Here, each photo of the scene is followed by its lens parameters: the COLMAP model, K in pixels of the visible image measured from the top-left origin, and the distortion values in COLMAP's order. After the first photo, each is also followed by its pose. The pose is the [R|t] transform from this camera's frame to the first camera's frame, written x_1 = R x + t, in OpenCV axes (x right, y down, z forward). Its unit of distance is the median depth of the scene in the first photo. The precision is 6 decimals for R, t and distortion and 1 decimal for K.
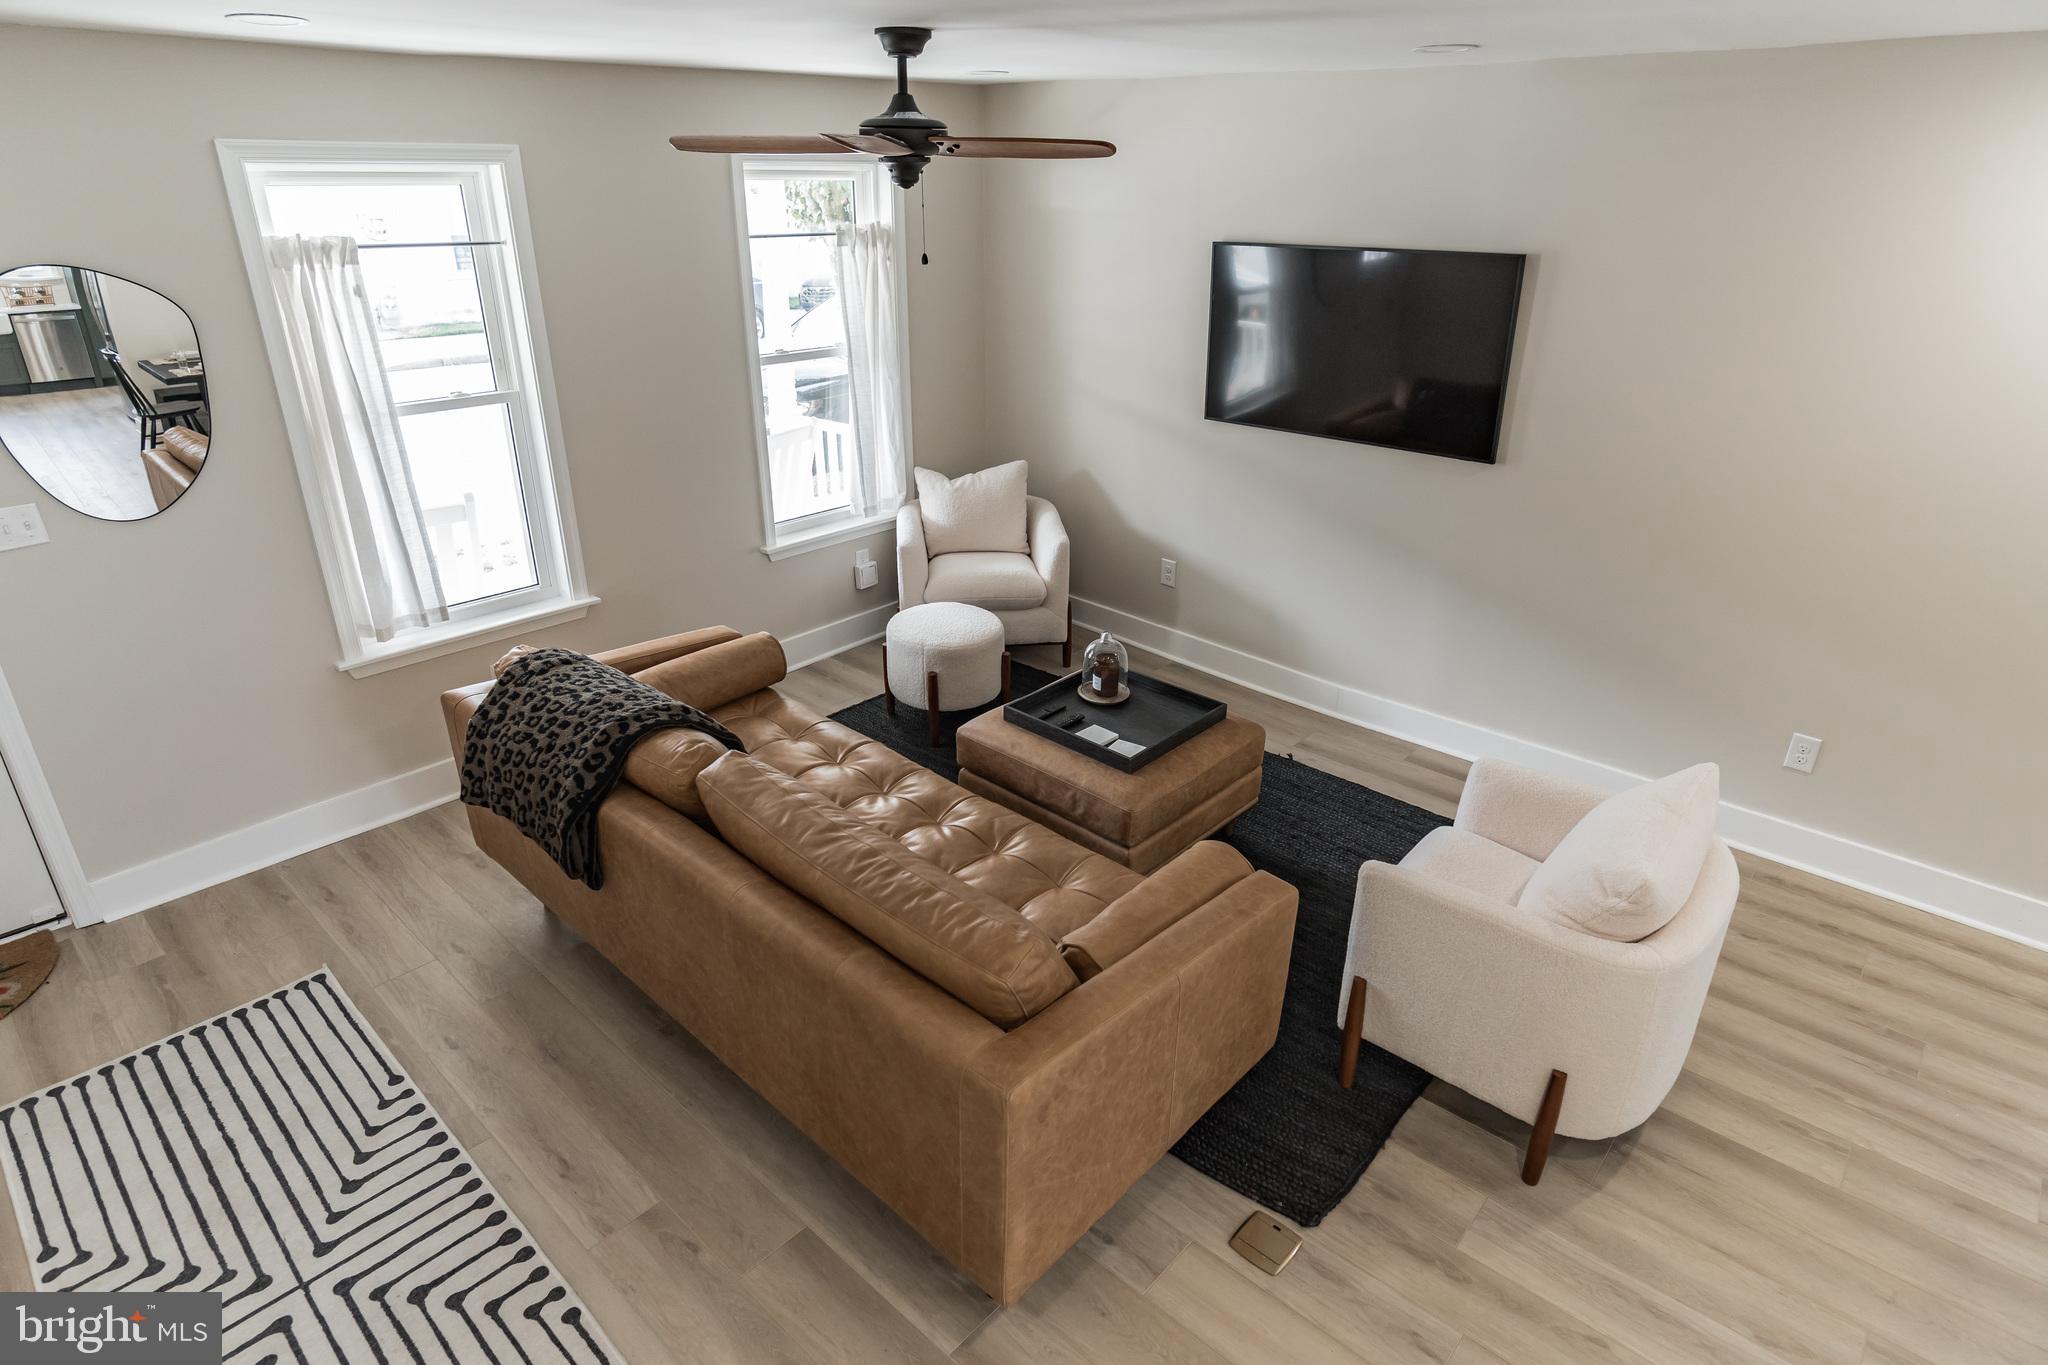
lens RADIAL K [[1114.8, 0, 1030.9], [0, 1114.8, 655.2], [0, 0, 1]] dist [-0.002214, -0.000062]
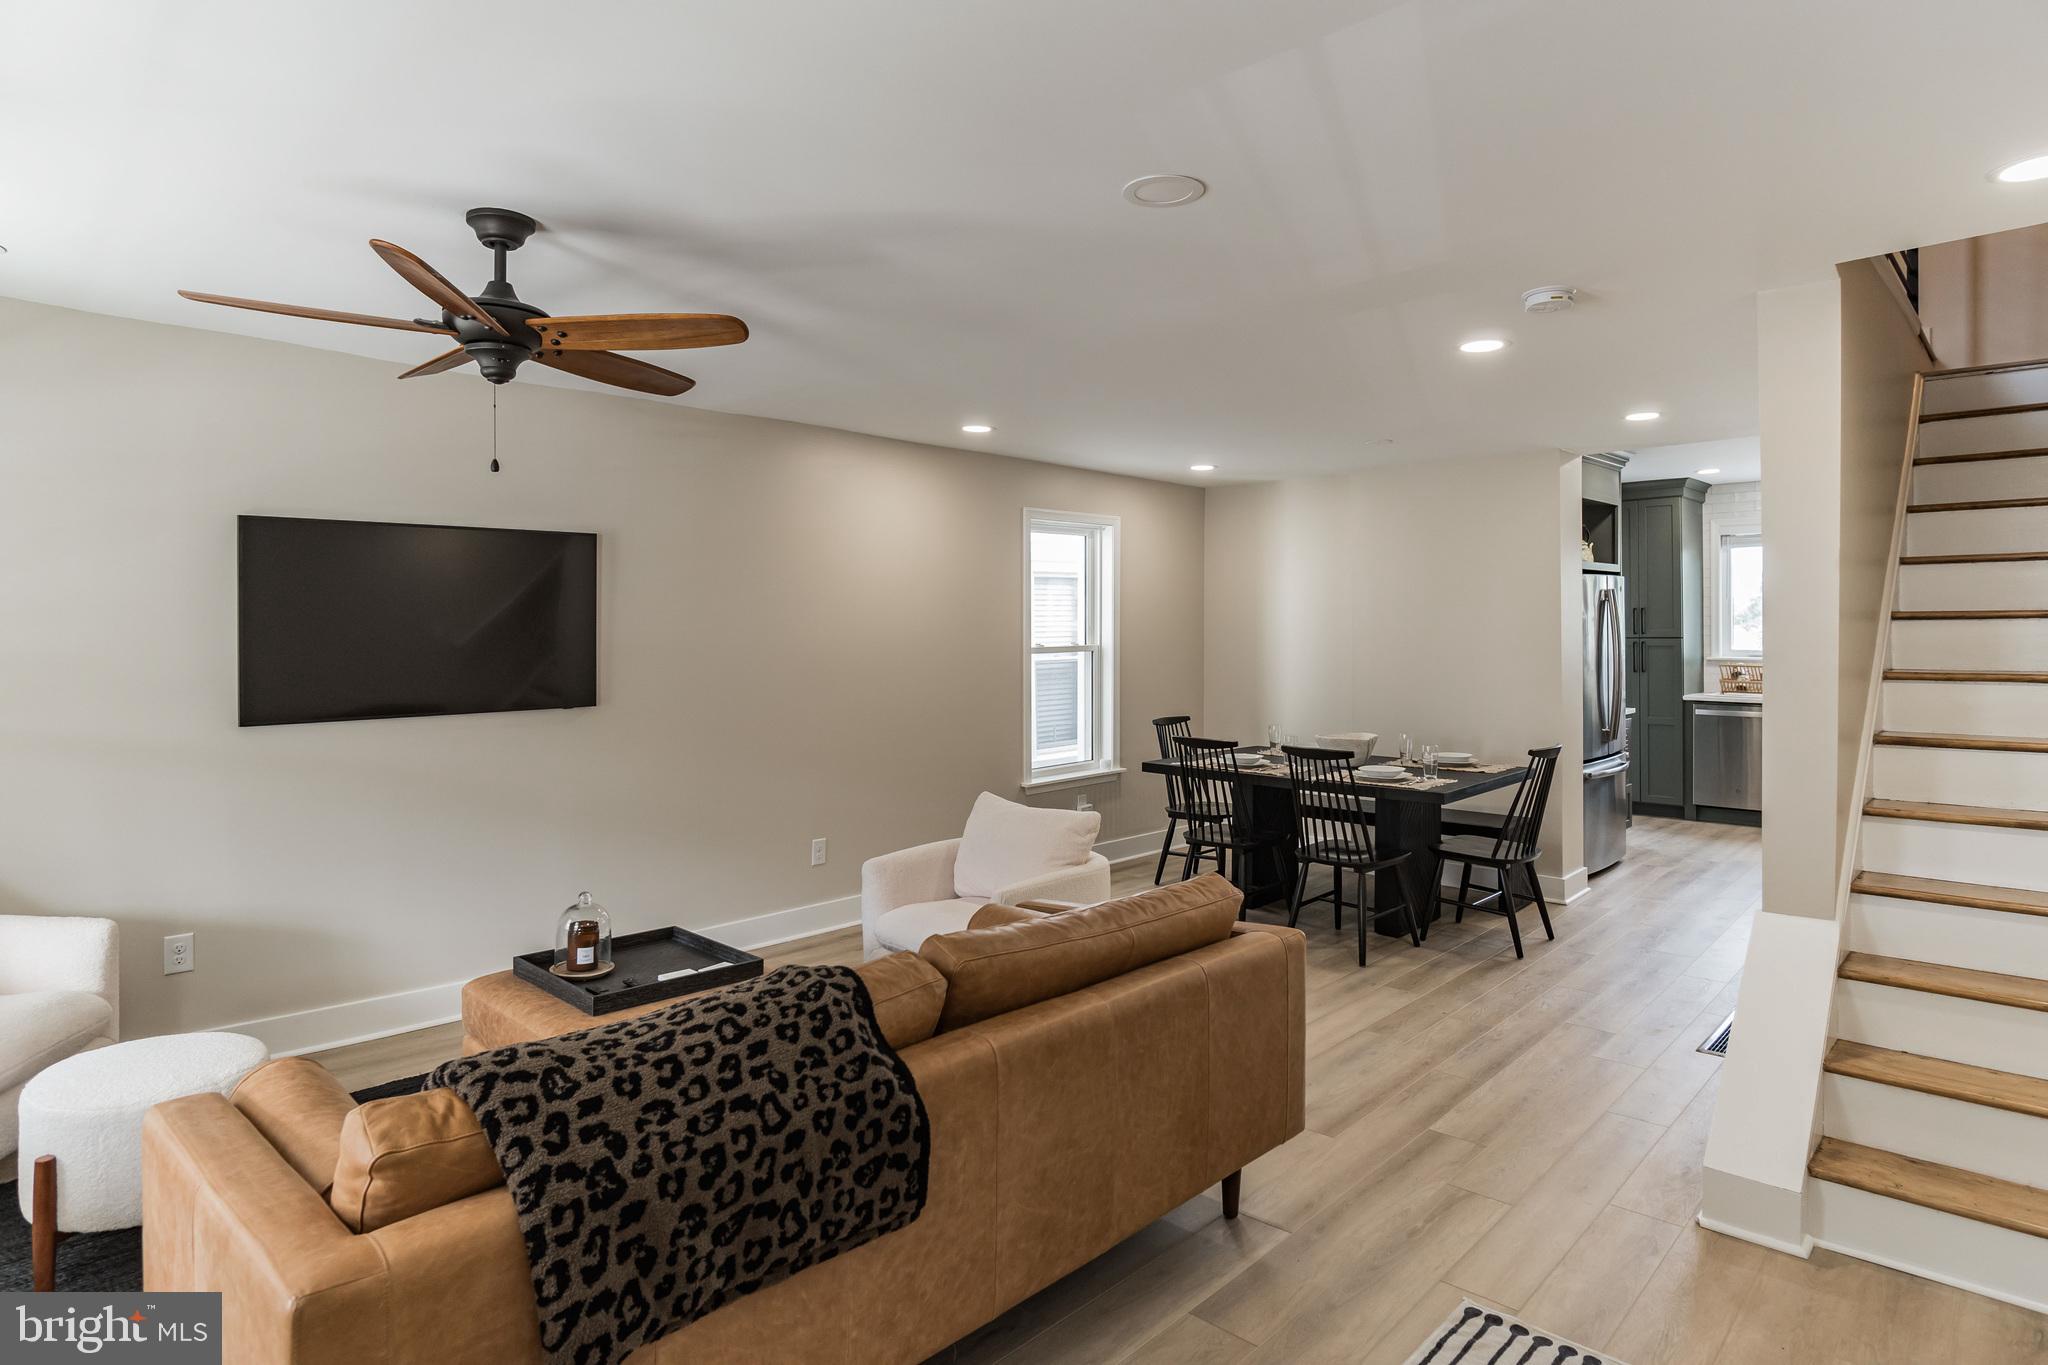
lens RADIAL K [[1150.0, 0, 1024.3], [0, 1150.0, 624.6], [0, 0, 1]] dist [-0.002378, -0.000356]
pose [[0.019542, -0.002820, 0.999805, -1.026935], [0.391329, 0.920237, -0.005053, -0.093325], [-0.920043, 0.391351, 0.019087, 0.722112]]
